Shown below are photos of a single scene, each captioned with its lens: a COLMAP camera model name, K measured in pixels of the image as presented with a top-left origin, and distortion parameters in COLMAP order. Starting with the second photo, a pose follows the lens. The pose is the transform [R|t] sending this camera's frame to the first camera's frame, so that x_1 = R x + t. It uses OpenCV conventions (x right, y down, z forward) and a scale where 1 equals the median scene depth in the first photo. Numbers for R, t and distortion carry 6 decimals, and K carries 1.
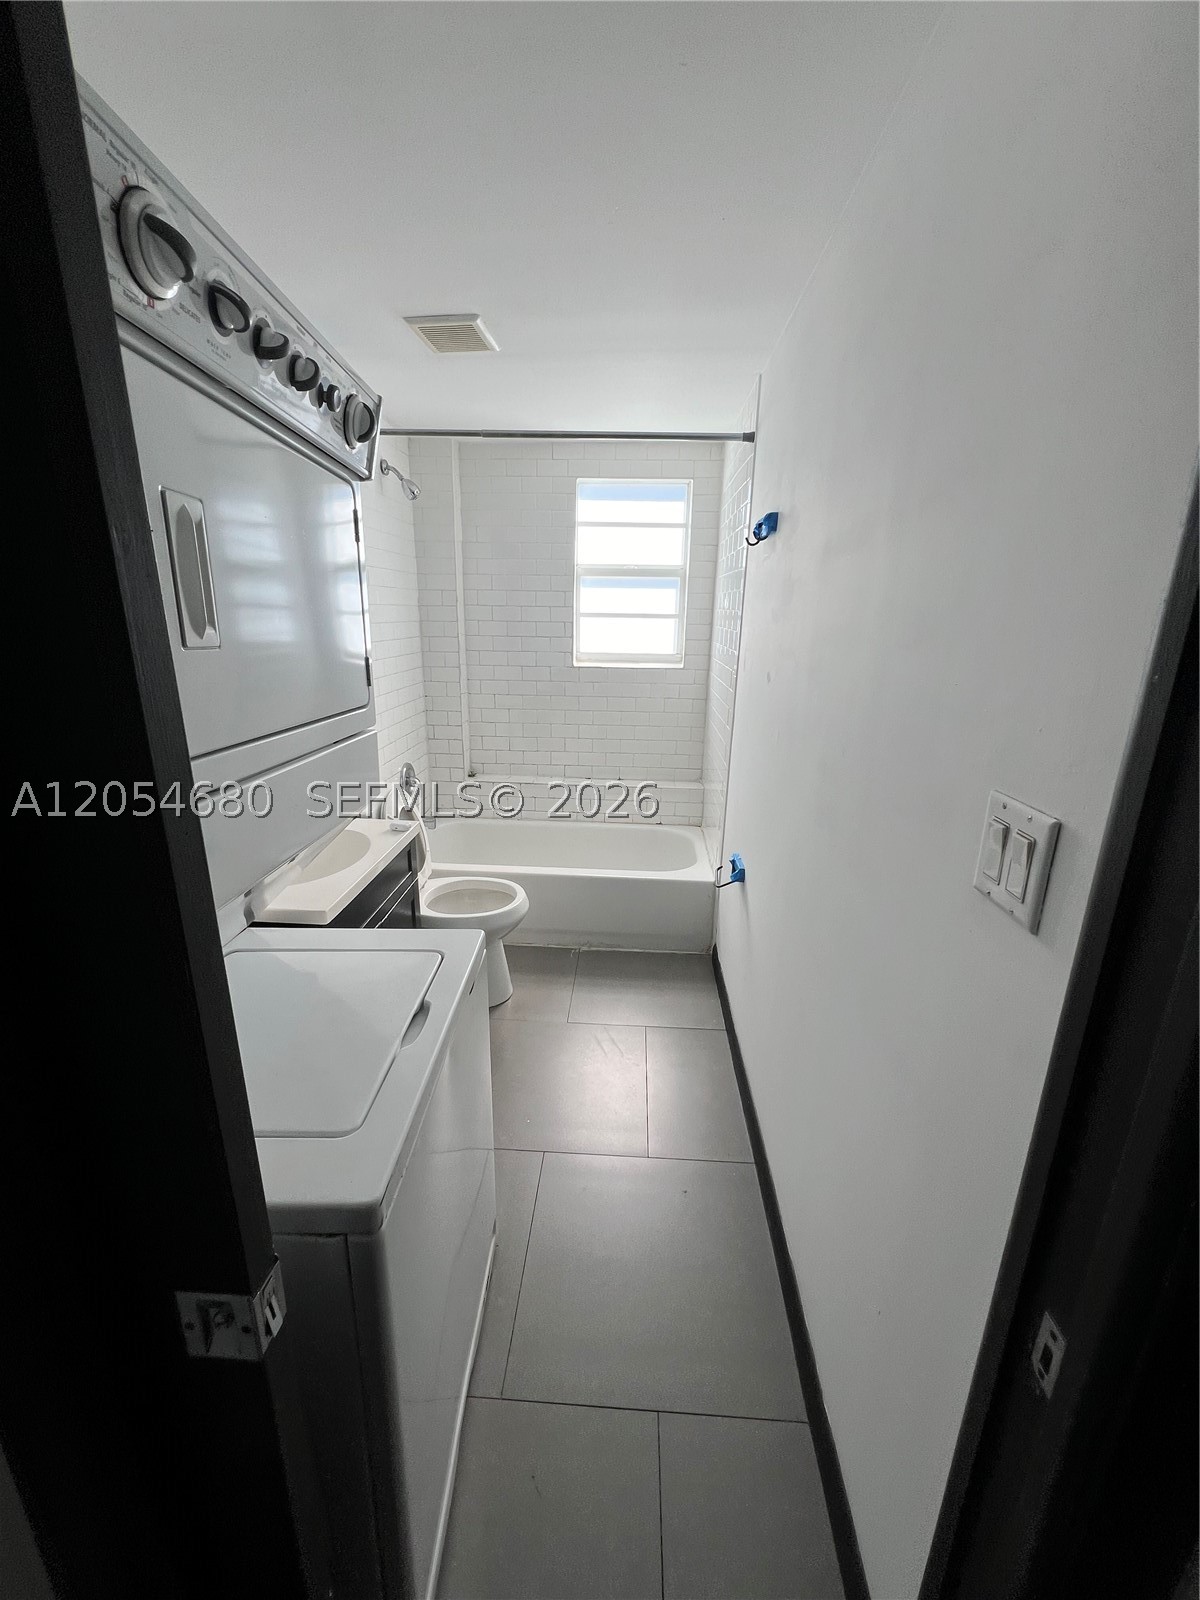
lens RADIAL K [[640.0, 0, 598.7], [0, 640.0, 801.6], [0, 0, 1]] dist [-0.001414, -0.000172]
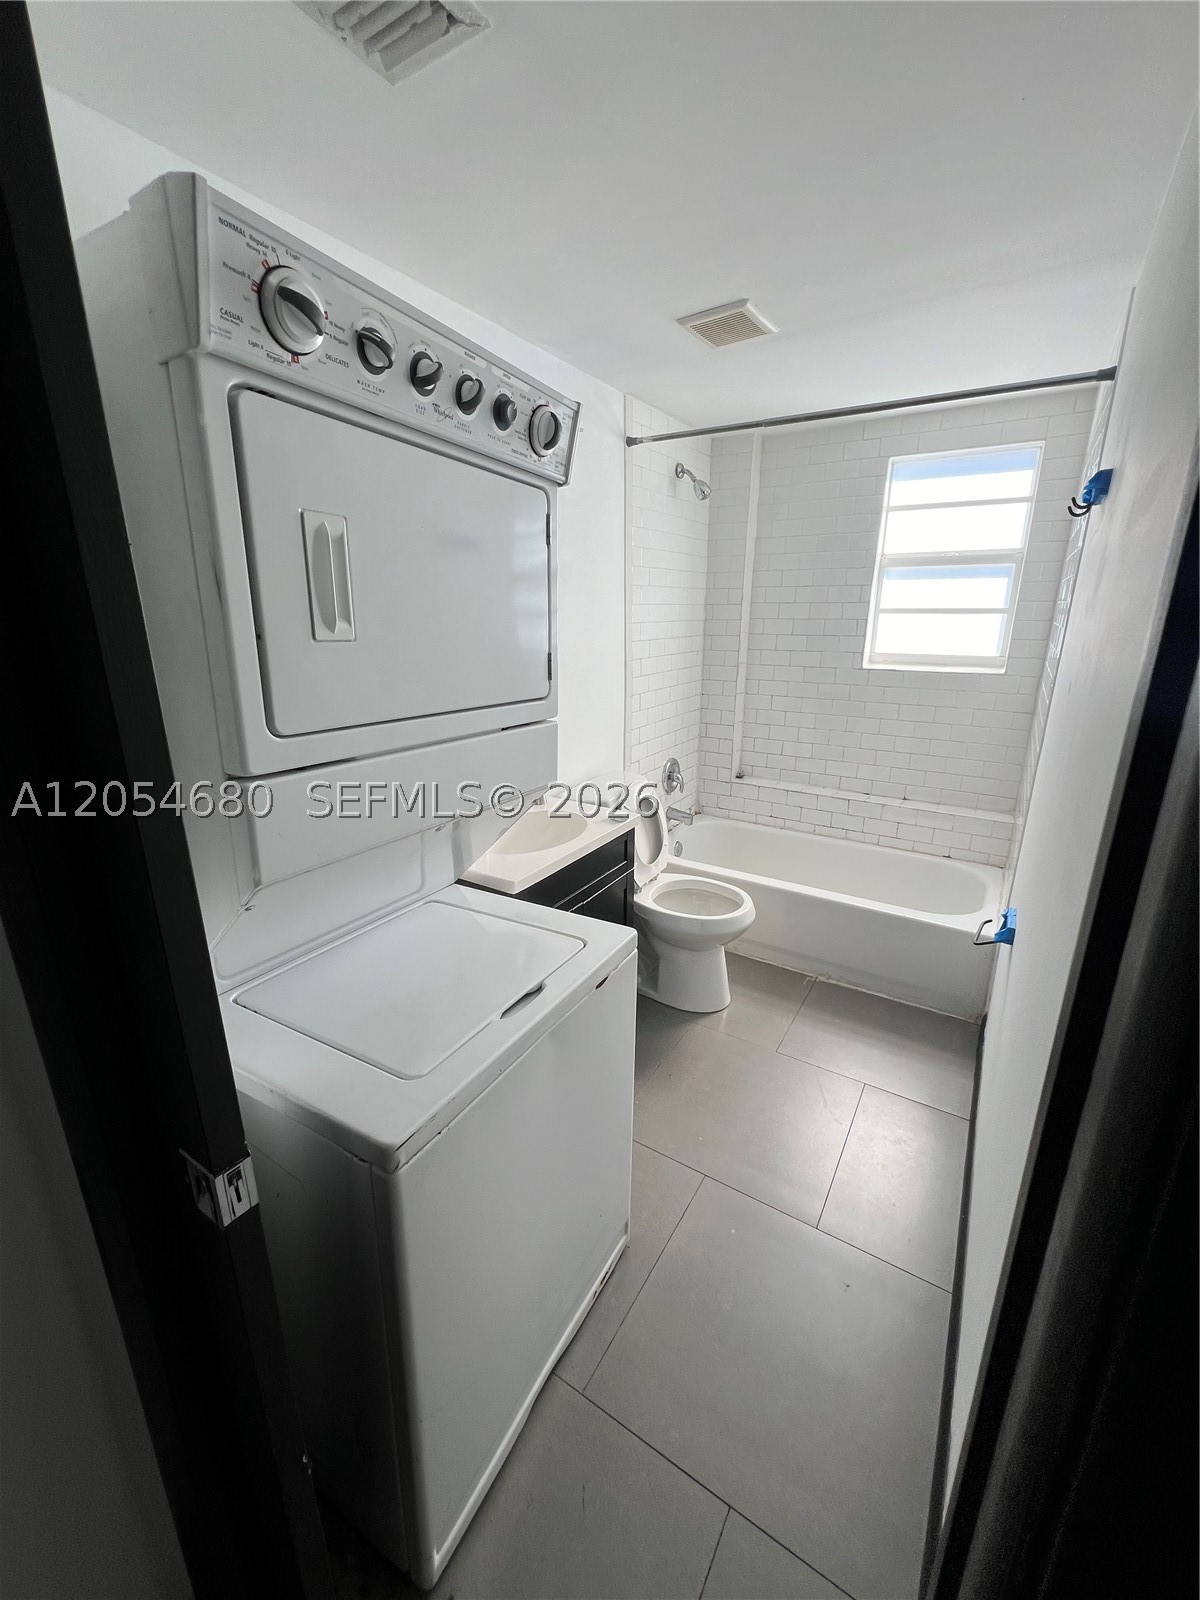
lens RADIAL K [[640.0, 0, 598.7], [0, 640.0, 801.6], [0, 0, 1]] dist [-0.001414, -0.000172]
pose [[0.873983, 0.122857, -0.470171, 0.112305], [-0.122687, 0.991957, 0.031142, -0.010575], [0.470215, 0.030467, 0.882026, 0.049373]]
